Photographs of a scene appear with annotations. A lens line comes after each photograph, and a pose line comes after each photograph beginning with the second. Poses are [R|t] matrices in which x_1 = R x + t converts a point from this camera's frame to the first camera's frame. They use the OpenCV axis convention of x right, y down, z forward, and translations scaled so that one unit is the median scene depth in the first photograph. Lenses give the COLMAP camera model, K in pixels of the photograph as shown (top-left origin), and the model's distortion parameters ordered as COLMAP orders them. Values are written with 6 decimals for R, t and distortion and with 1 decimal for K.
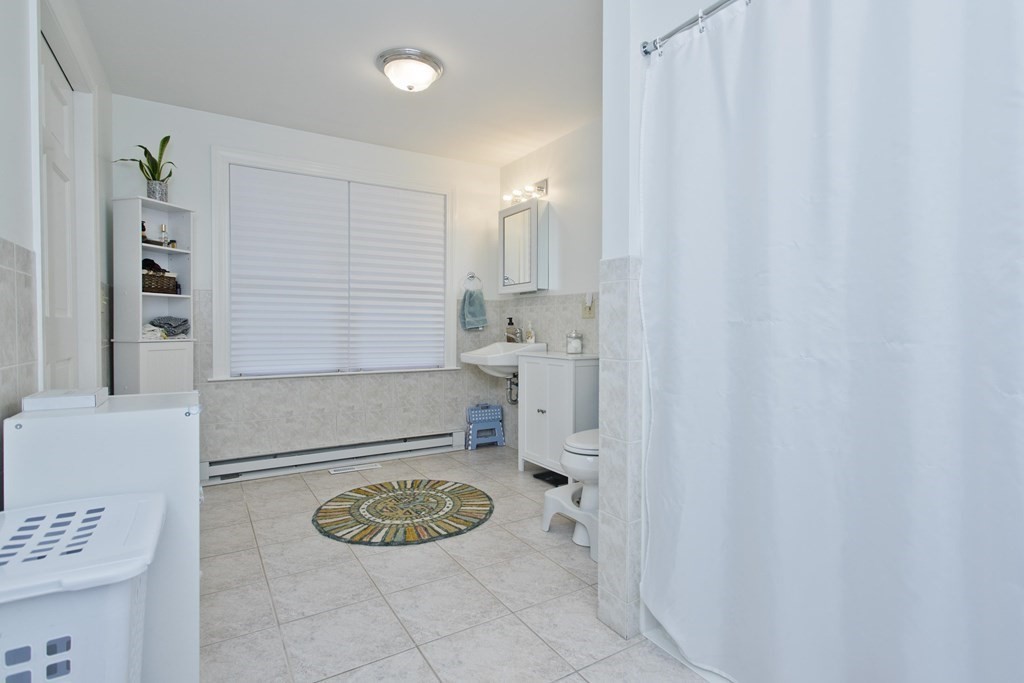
lens RADIAL K [[487.0, 0, 502.0], [0, 487.0, 337.9], [0, 0, 1]] dist [0.001034, 0.001524]
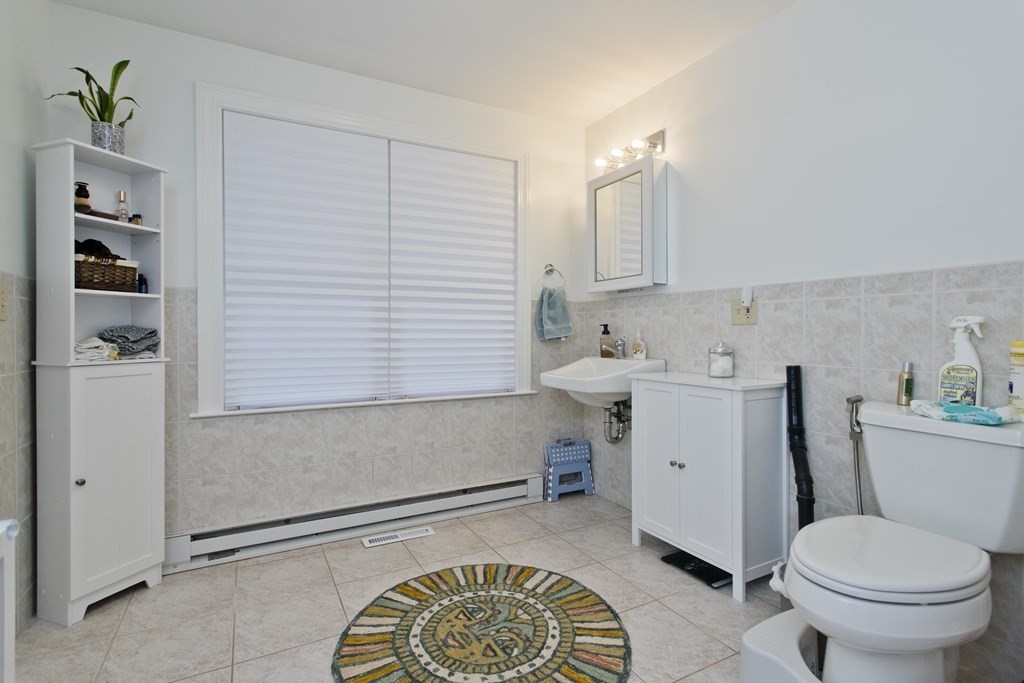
lens RADIAL K [[487.0, 0, 519.1], [0, 487.0, 338.3], [0, 0, 1]] dist [0.001034, 0.001524]
pose [[0.999286, -0.004757, -0.037473, -0.102820], [0.004334, 0.999926, -0.011381, -0.014792], [0.037524, 0.011211, 0.999233, 0.307356]]
